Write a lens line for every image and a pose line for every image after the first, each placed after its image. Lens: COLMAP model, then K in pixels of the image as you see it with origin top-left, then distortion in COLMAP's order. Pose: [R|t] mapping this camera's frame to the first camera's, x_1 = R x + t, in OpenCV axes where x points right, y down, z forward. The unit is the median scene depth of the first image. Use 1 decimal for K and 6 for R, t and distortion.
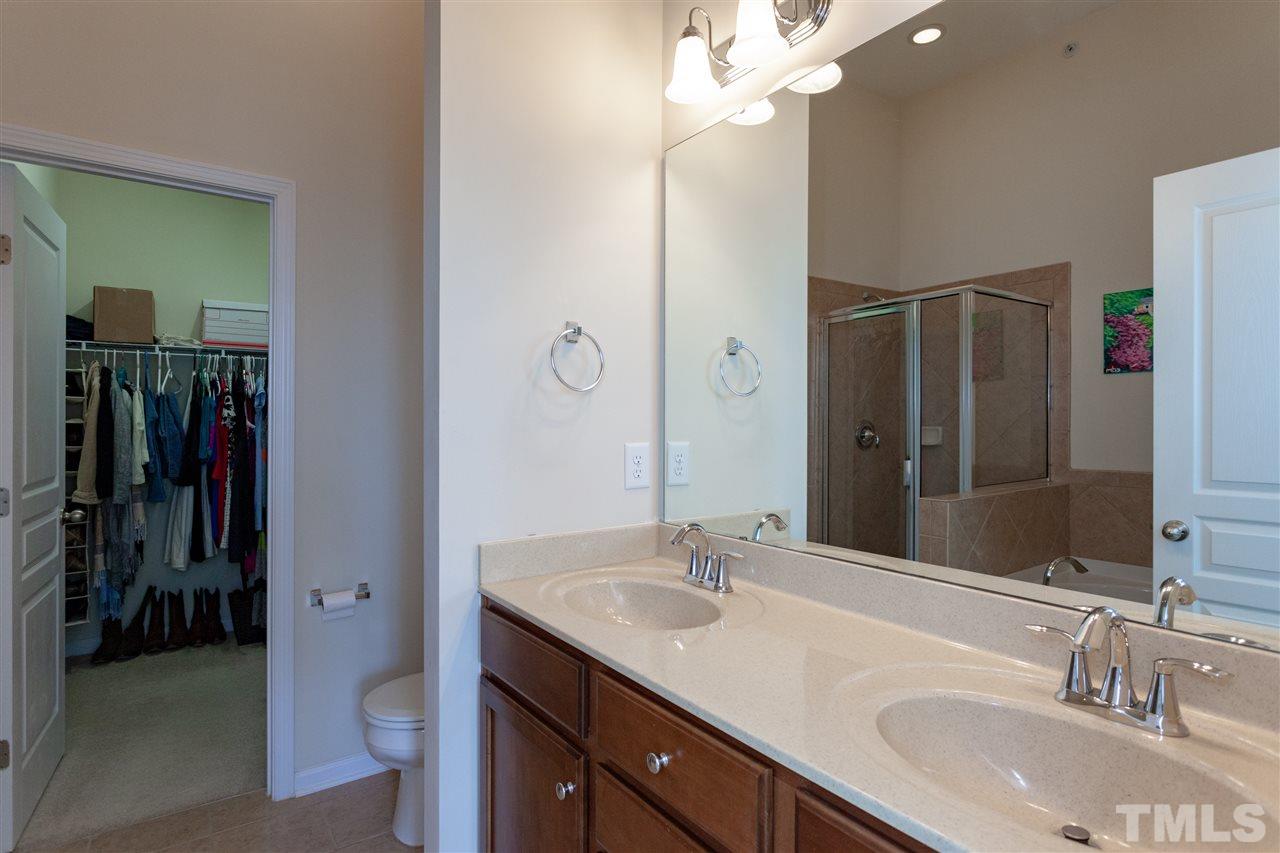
lens RADIAL K [[606.3, 0, 633.1], [0, 606.3, 421.0], [0, 0, 1]] dist [-0.023402, -0.000177]
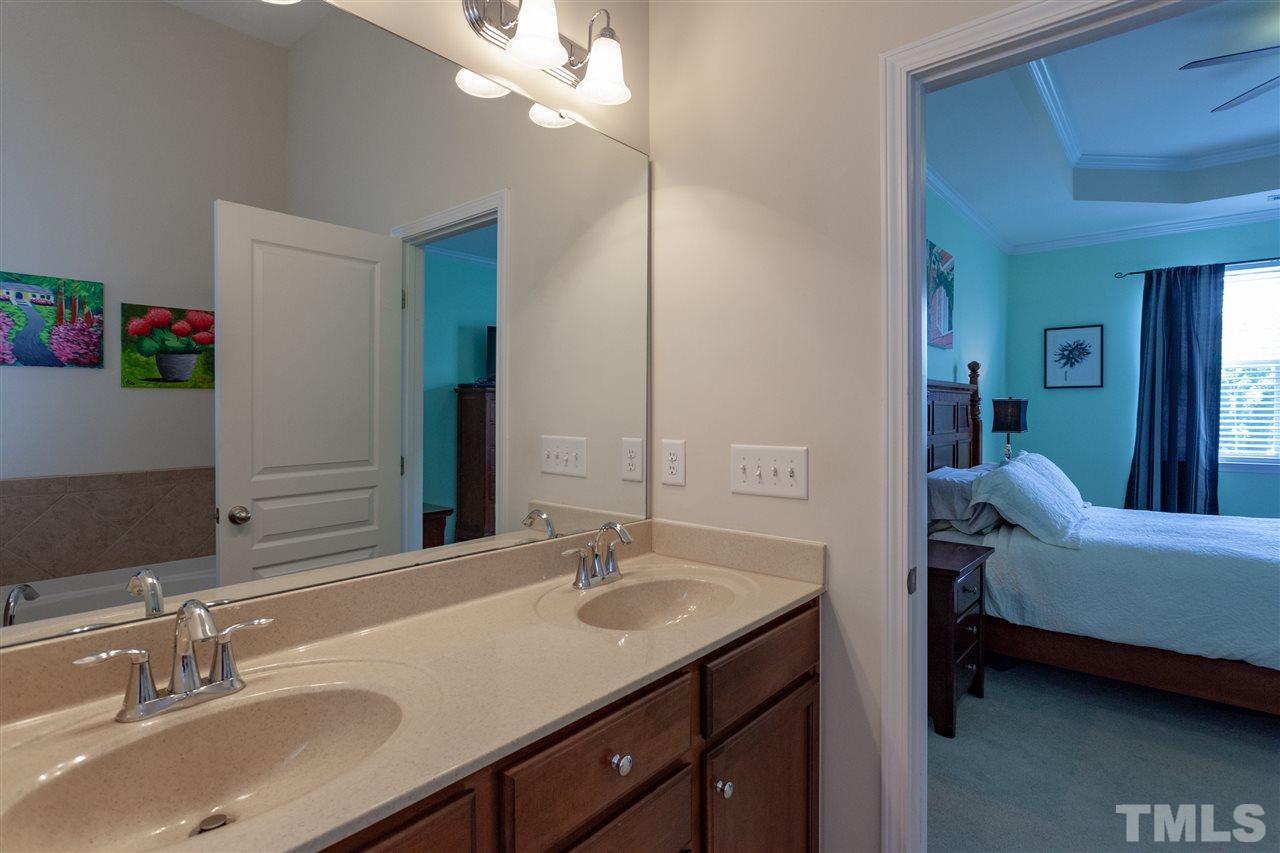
lens RADIAL K [[606.3, 0, 633.1], [0, 606.3, 421.0], [0, 0, 1]] dist [-0.023402, -0.000177]
pose [[-0.184335, -0.012953, 0.982778, -0.362458], [0.006833, 0.999872, 0.014460, -0.008456], [-0.982840, 0.009381, -0.184223, 0.446665]]
